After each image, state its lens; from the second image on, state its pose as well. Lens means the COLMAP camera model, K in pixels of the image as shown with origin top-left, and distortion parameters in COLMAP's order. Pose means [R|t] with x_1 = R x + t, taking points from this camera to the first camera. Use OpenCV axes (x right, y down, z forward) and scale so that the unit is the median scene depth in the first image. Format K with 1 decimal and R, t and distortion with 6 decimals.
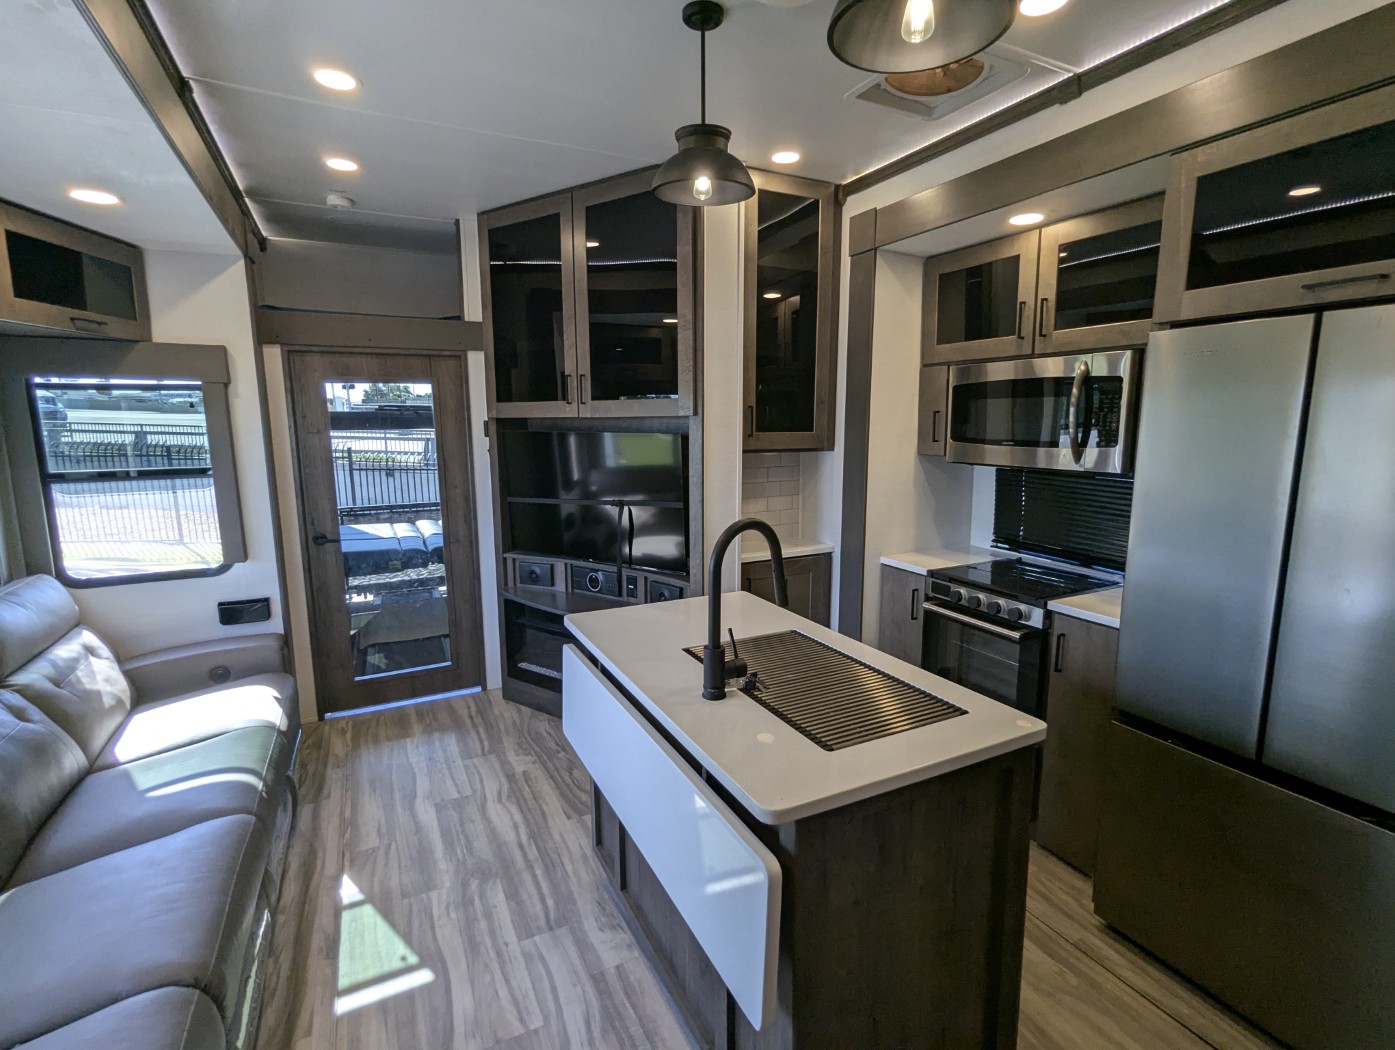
lens RADIAL K [[663.0, 0, 697.7], [0, 663.0, 523.2], [0, 0, 1]] dist [-0.002470, 0.002037]
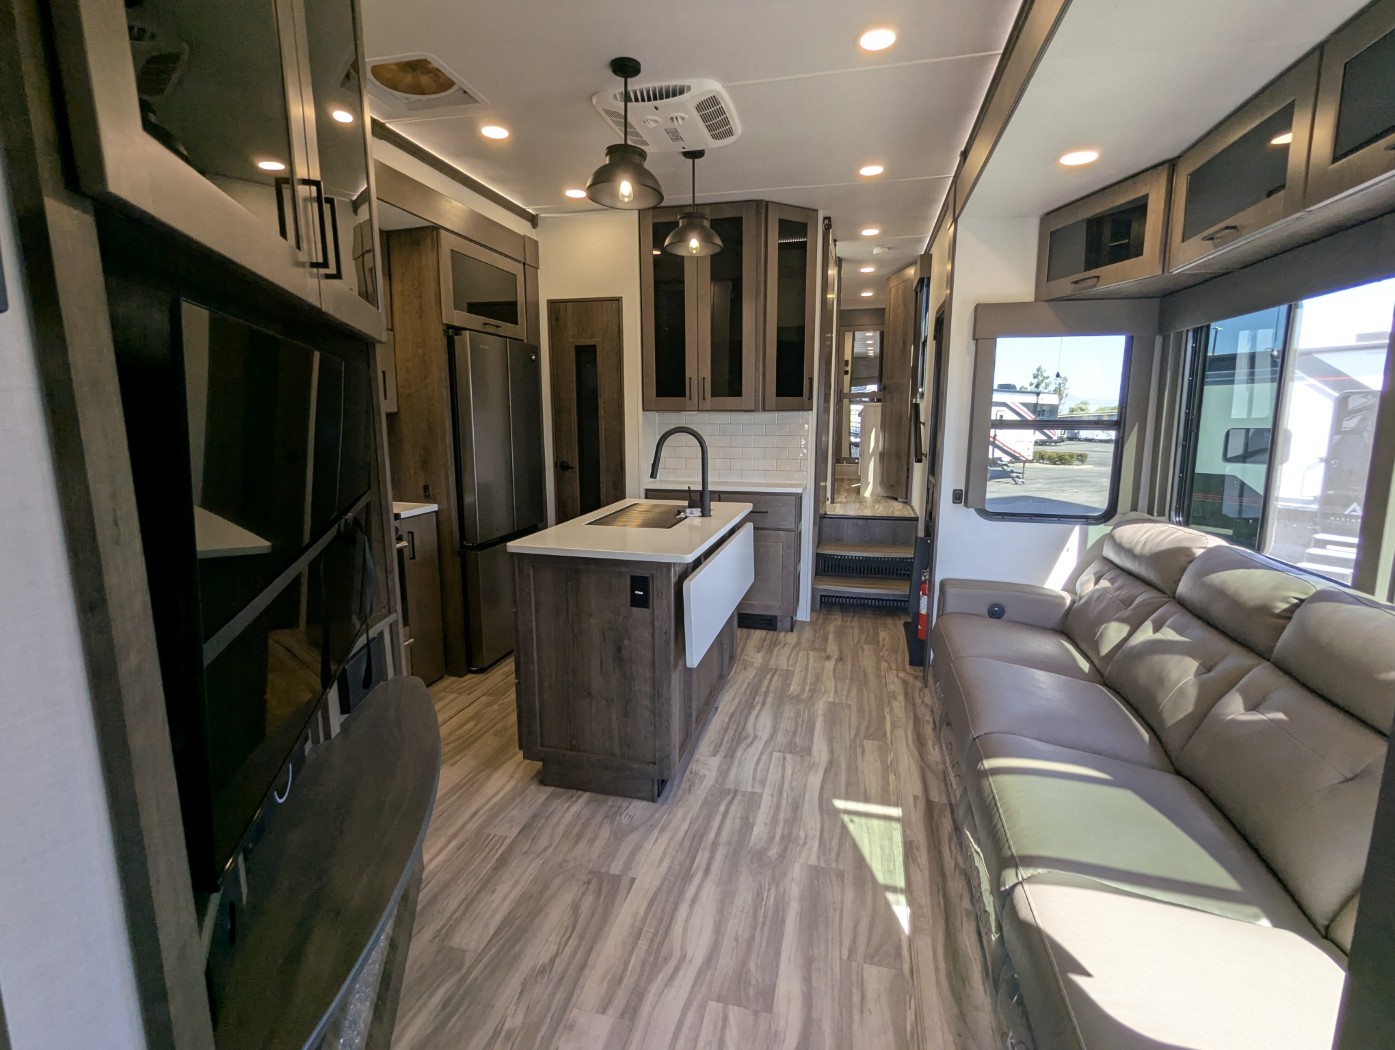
lens RADIAL K [[663.0, 0, 693.9], [0, 663.0, 526.4], [0, 0, 1]] dist [-0.002470, 0.002037]
pose [[-0.753566, -0.109393, 0.648207, -0.628540], [0.100473, 0.955305, 0.278024, -0.134191], [-0.649649, 0.274637, -0.708894, 1.247401]]
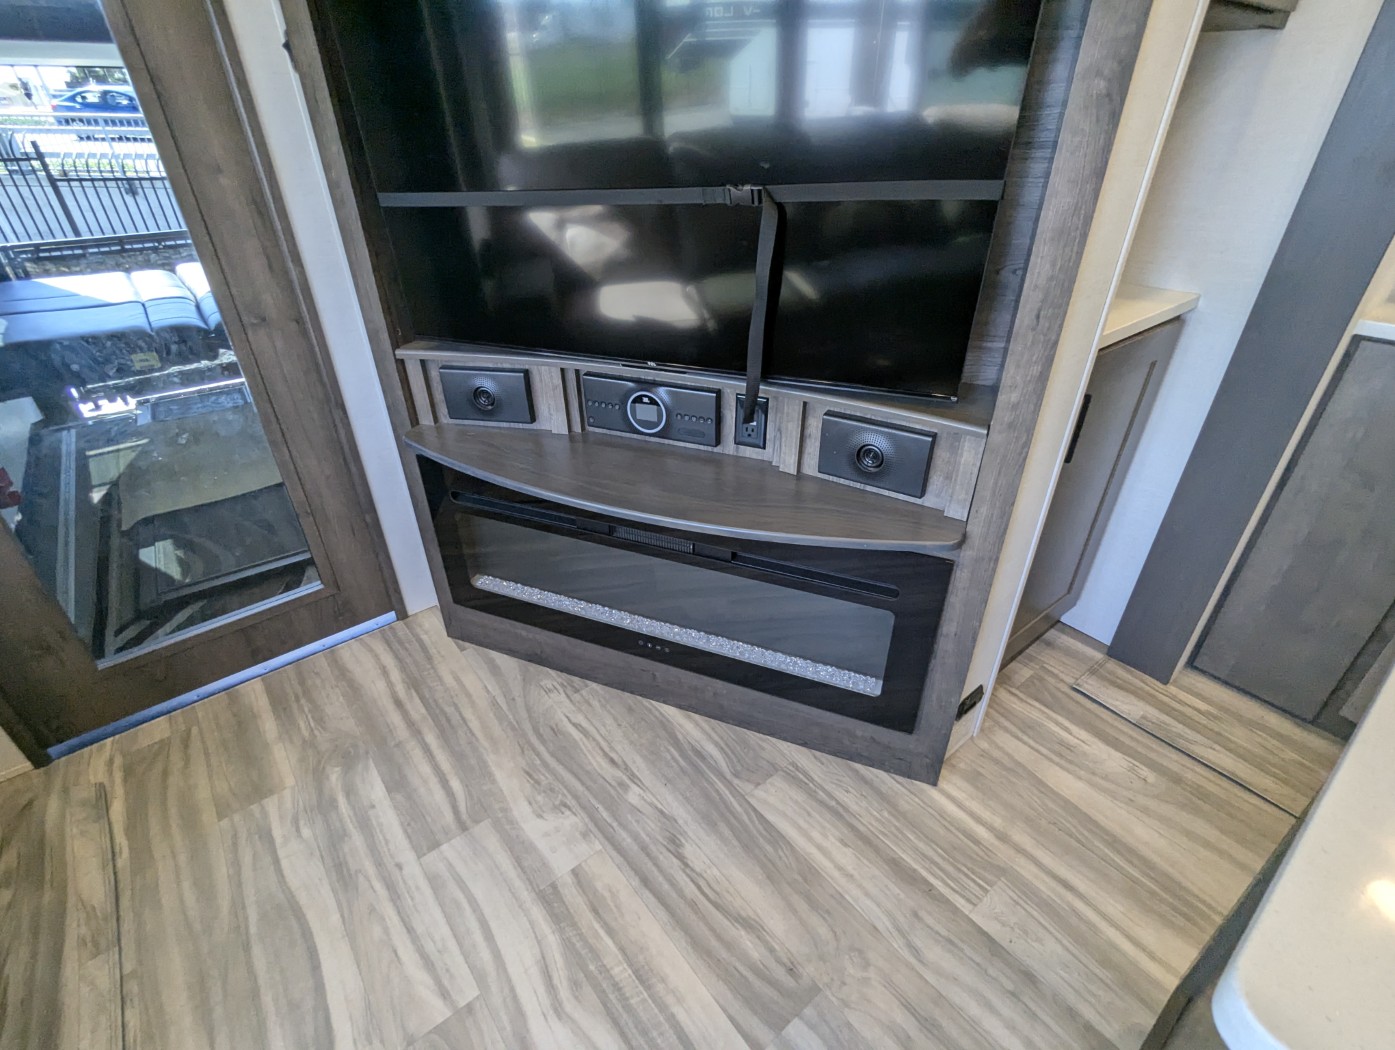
lens RADIAL K [[663.0, 0, 697.4], [0, 663.0, 524.7], [0, 0, 1]] dist [-0.002470, 0.002037]
pose [[0.978851, -0.107982, 0.173755, -0.239158], [0.032857, 0.921304, 0.387452, -0.008181], [-0.201919, -0.373549, 0.905367, 0.683966]]
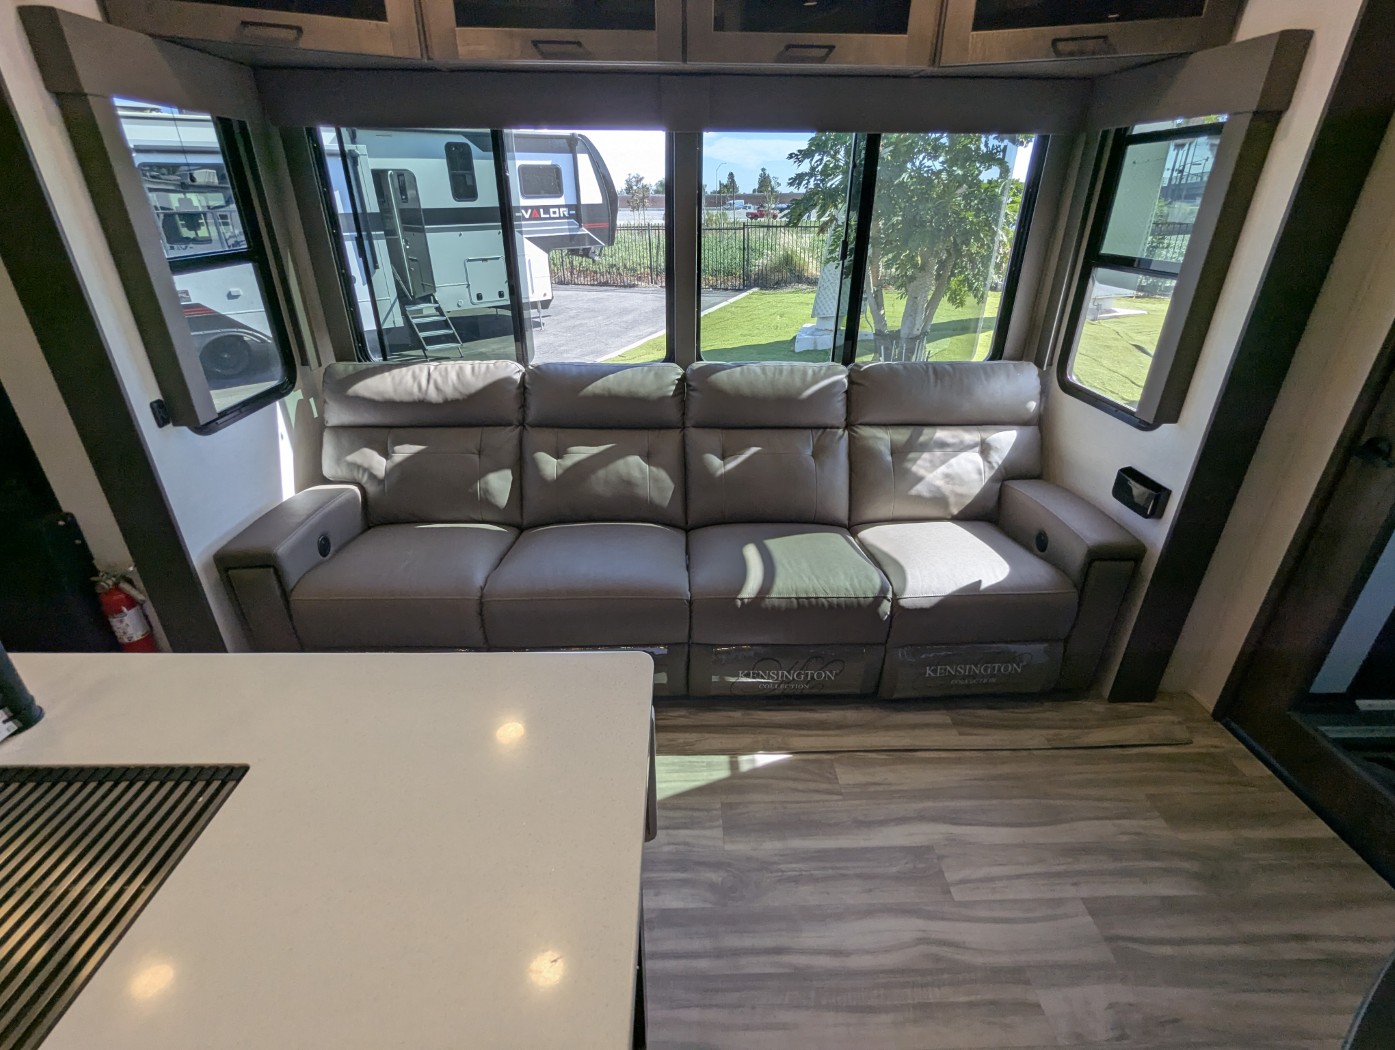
lens RADIAL K [[663.0, 0, 696.0], [0, 663.0, 527.9], [0, 0, 1]] dist [-0.002470, 0.002037]
pose [[-0.427674, 0.407853, -0.806691, 0.084450], [-0.140463, 0.851598, 0.505026, -0.120824], [0.892953, 0.329297, -0.306919, 0.833969]]
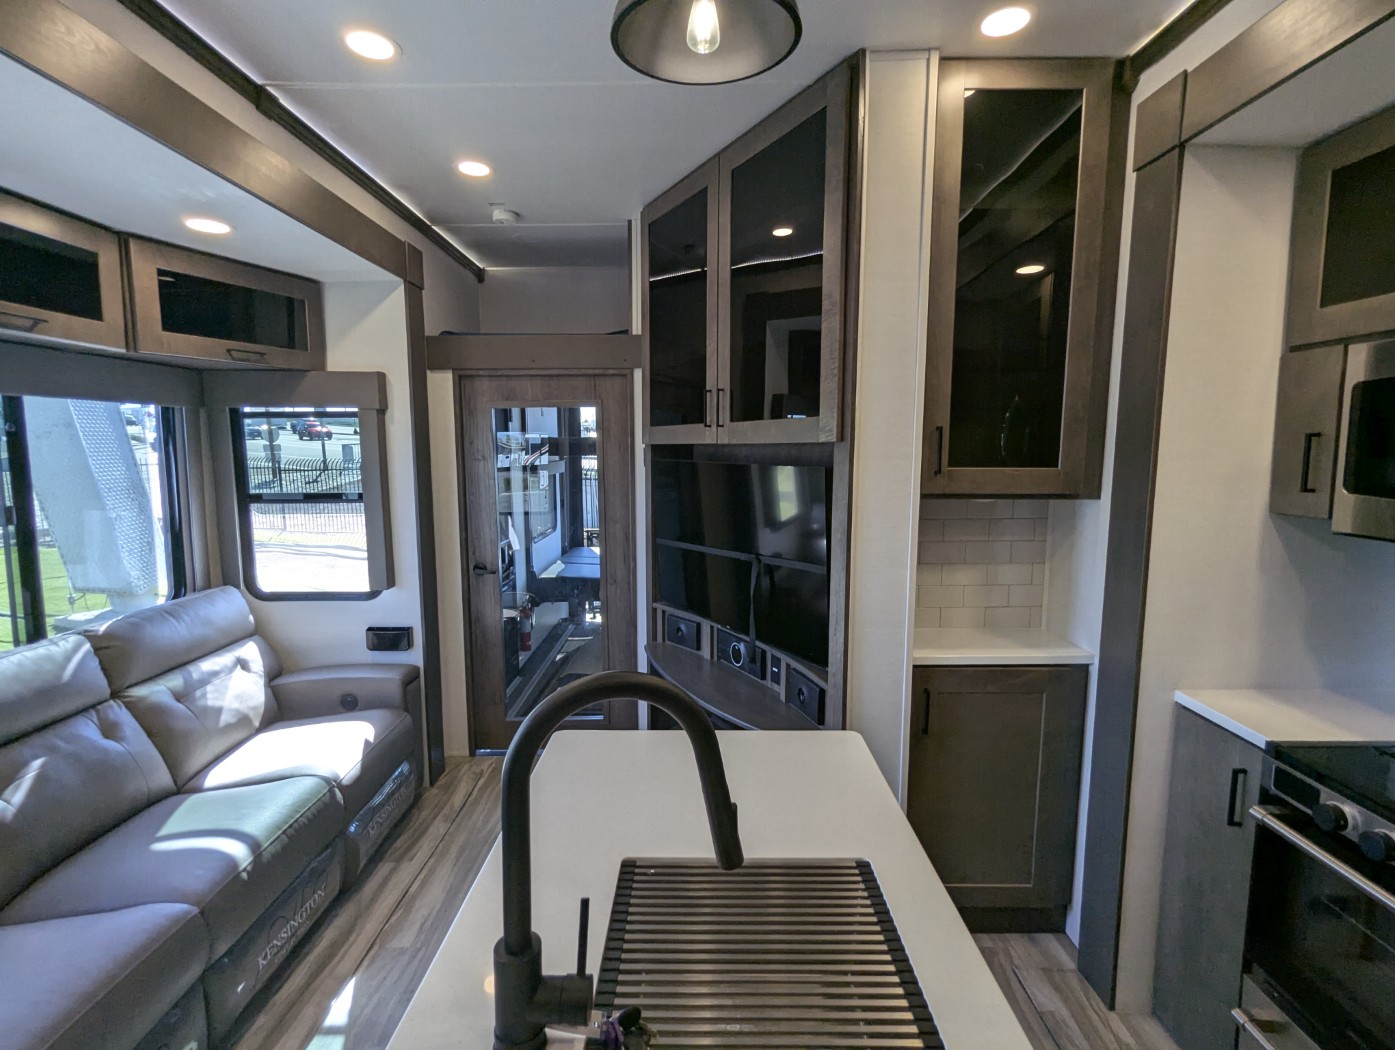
lens RADIAL K [[663.0, 0, 697.7], [0, 663.0, 525.4], [0, 0, 1]] dist [-0.002470, 0.002037]
pose [[0.891888, 0.056940, -0.448657, 0.166233], [-0.071827, 0.997285, -0.016218, -0.053874], [0.446515, 0.046690, 0.893557, 0.322119]]
